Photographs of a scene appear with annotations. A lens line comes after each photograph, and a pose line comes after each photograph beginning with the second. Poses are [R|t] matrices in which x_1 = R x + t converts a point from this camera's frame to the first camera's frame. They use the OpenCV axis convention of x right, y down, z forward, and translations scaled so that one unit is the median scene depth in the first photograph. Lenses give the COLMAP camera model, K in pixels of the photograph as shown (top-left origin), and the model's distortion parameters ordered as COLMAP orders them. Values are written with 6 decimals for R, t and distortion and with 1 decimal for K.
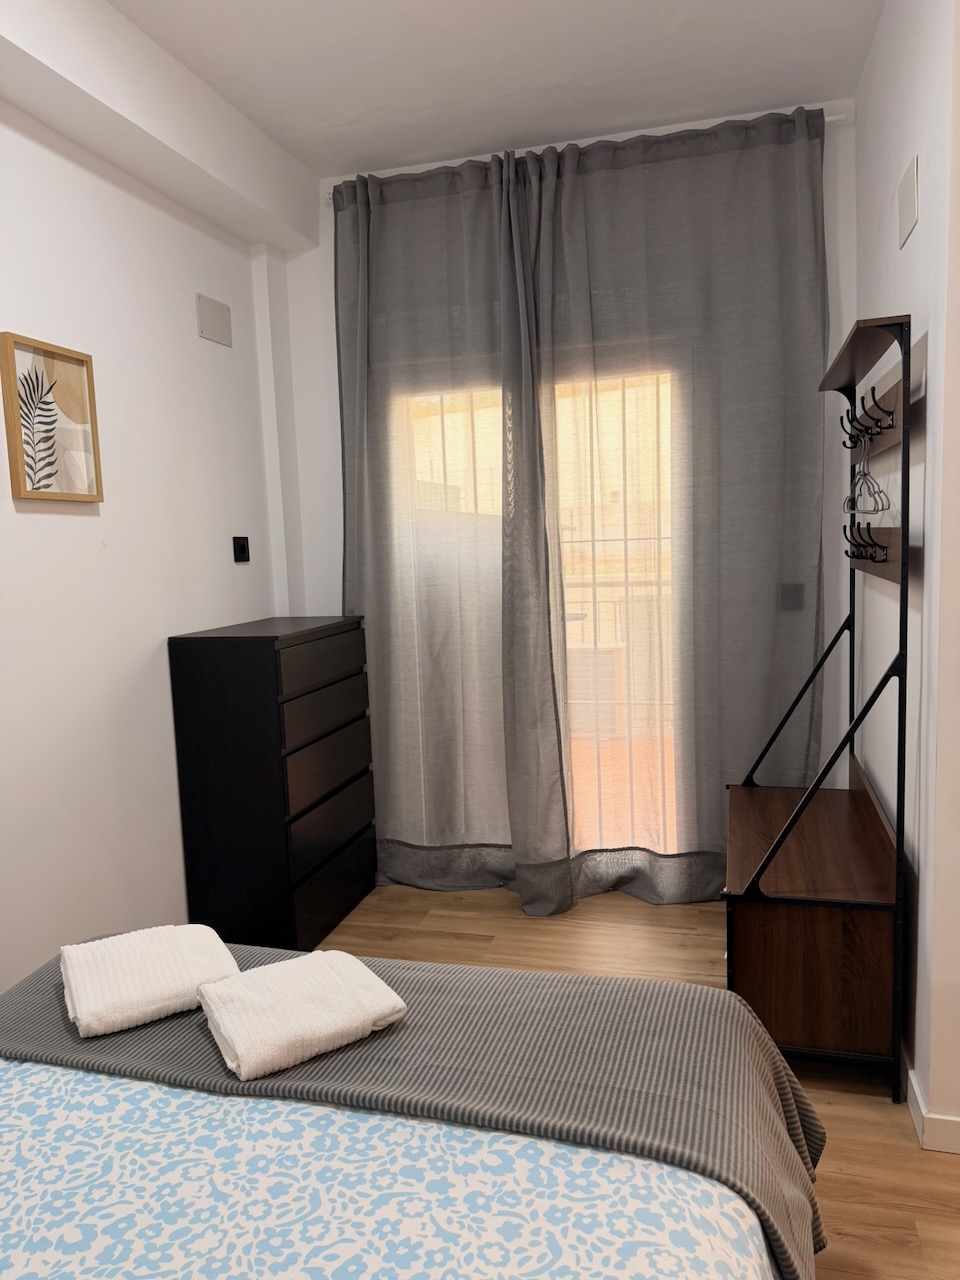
lens RADIAL K [[902.1, 0, 480.0], [0, 902.1, 640.0], [0, 0, 1]] dist [0.042455, -0.043761]
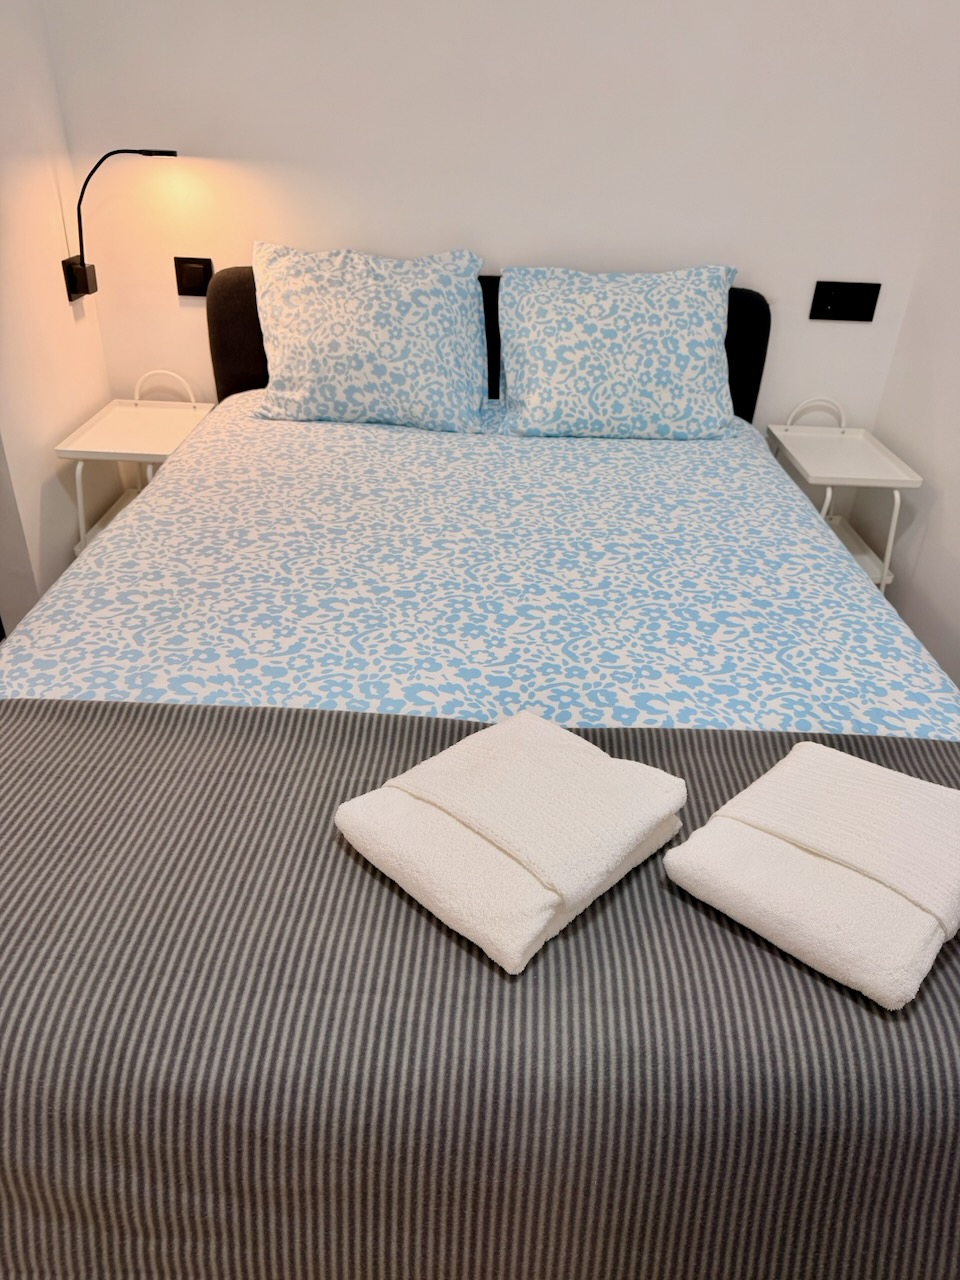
lens RADIAL K [[919.7, 0, 480.0], [0, 919.7, 640.0], [0, 0, 1]] dist [0.100836, -0.146403]
pose [[-0.962672, 0.140893, -0.231109, -0.049065], [-0.029030, 0.795172, 0.605689, -0.069043], [0.269108, 0.589789, -0.761400, 1.448197]]
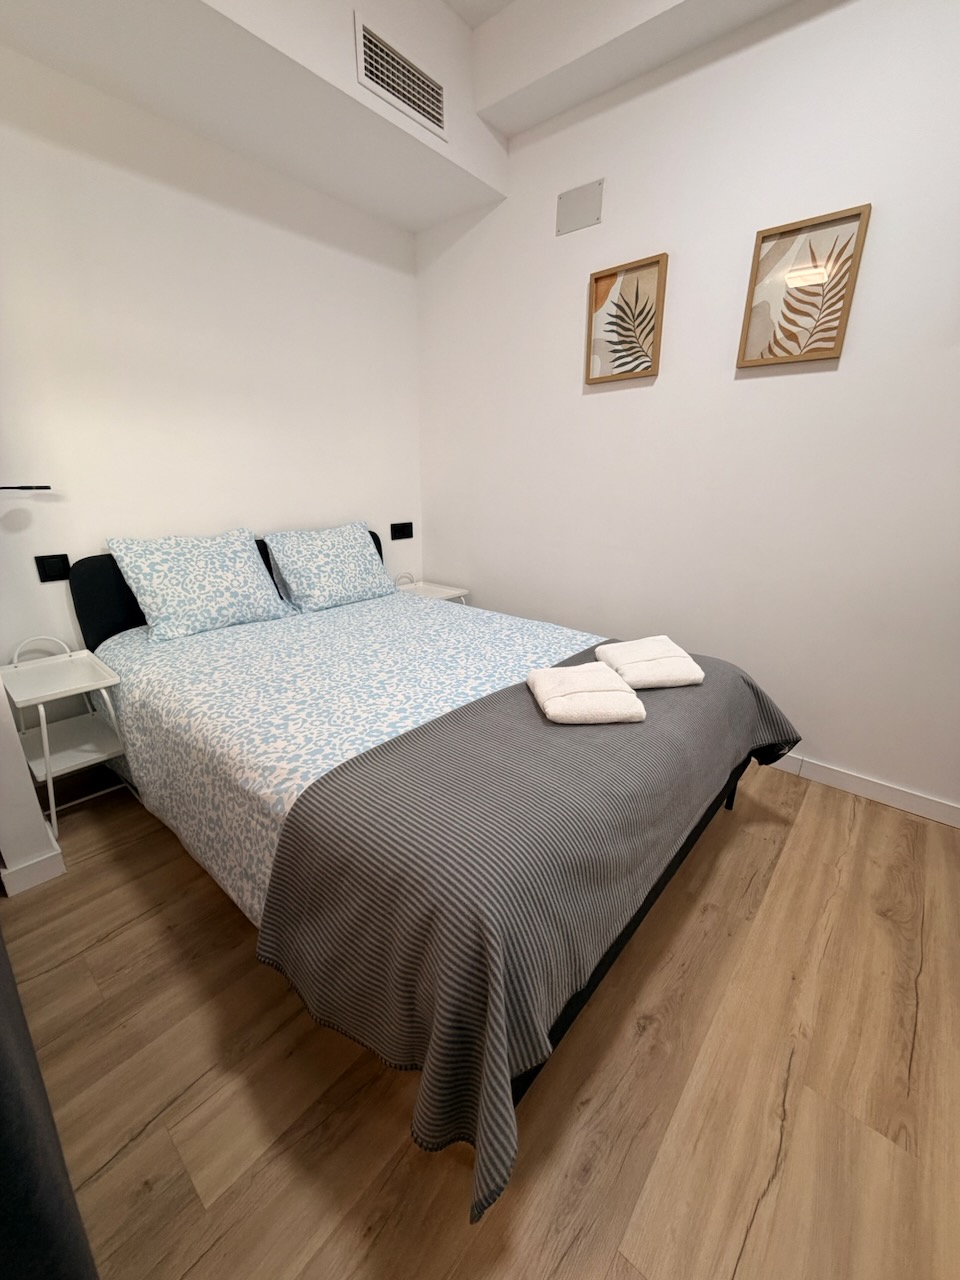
lens RADIAL K [[506.5, 0, 479.6], [0, 506.5, 642.7], [0, 0, 1]] dist [0.000779, -0.000142]
pose [[-0.416789, 0.324736, -0.849019, 0.621053], [-0.096641, 0.912888, 0.396606, -0.011642], [0.903852, 0.247351, -0.349098, 1.170970]]
